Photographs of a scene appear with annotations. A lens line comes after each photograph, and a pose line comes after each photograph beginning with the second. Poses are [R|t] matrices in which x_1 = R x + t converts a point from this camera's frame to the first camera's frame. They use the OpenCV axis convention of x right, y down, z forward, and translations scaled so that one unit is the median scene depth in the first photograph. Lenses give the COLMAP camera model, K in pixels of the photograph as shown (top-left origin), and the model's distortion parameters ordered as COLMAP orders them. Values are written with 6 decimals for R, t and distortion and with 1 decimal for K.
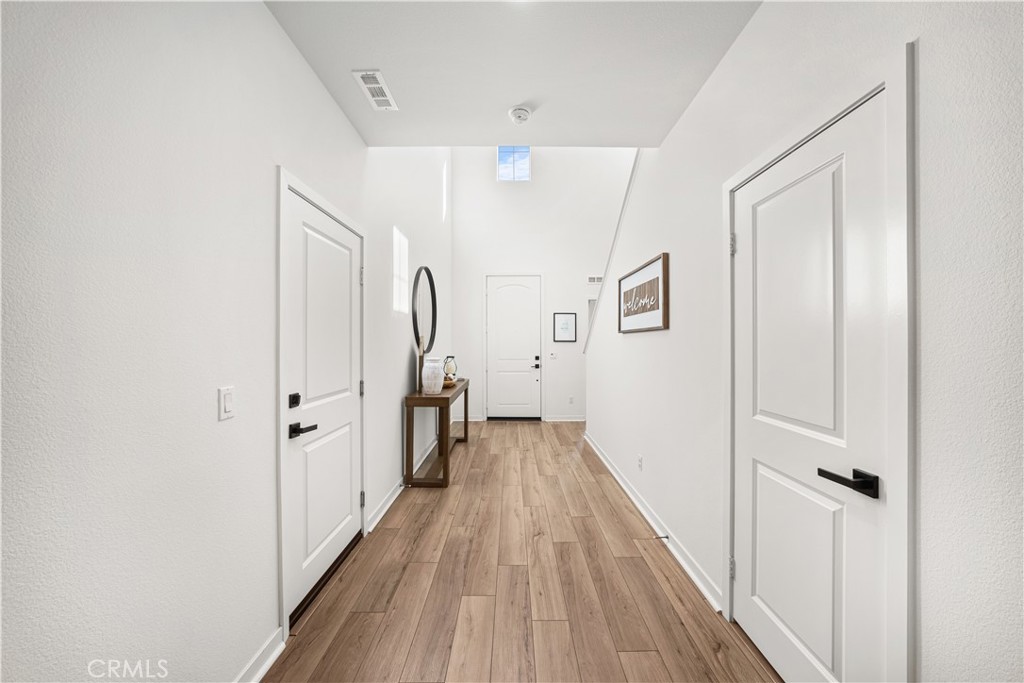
lens RADIAL K [[387.4, 0, 512.0], [0, 387.4, 338.4], [0, 0, 1]] dist [-0.033413, 0.013853]
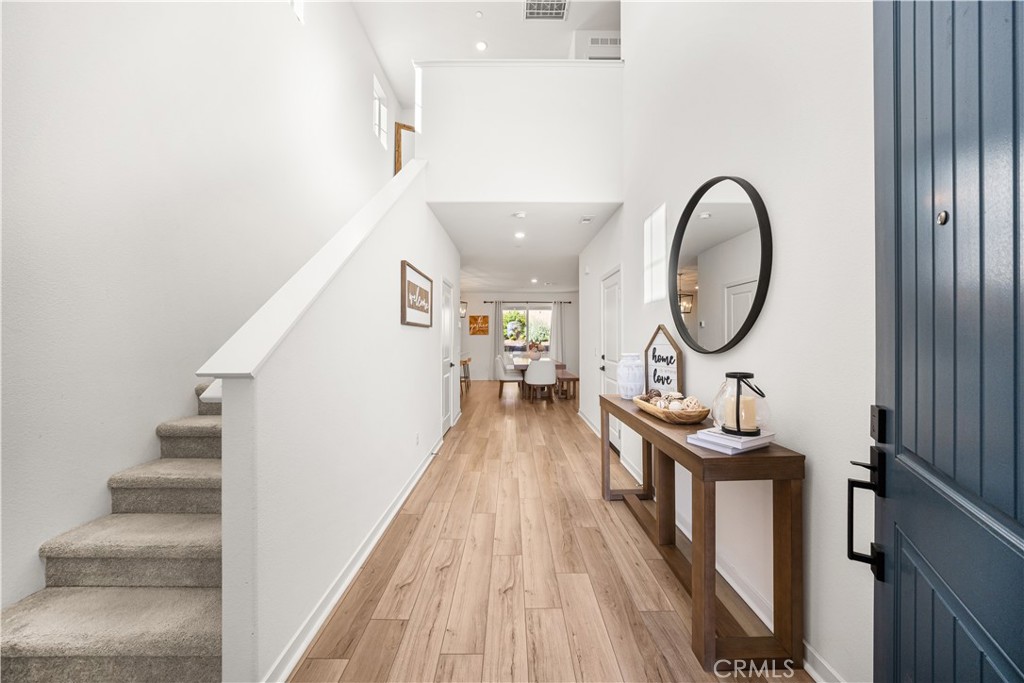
lens RADIAL K [[387.4, 0, 512.0], [0, 387.4, 338.4], [0, 0, 1]] dist [-0.033413, 0.013853]
pose [[-1.000000, 0.000809, -0.000332, 0.044023], [0.000810, 0.999987, -0.004947, 0.024147], [0.000328, -0.004947, -0.999988, 1.957388]]
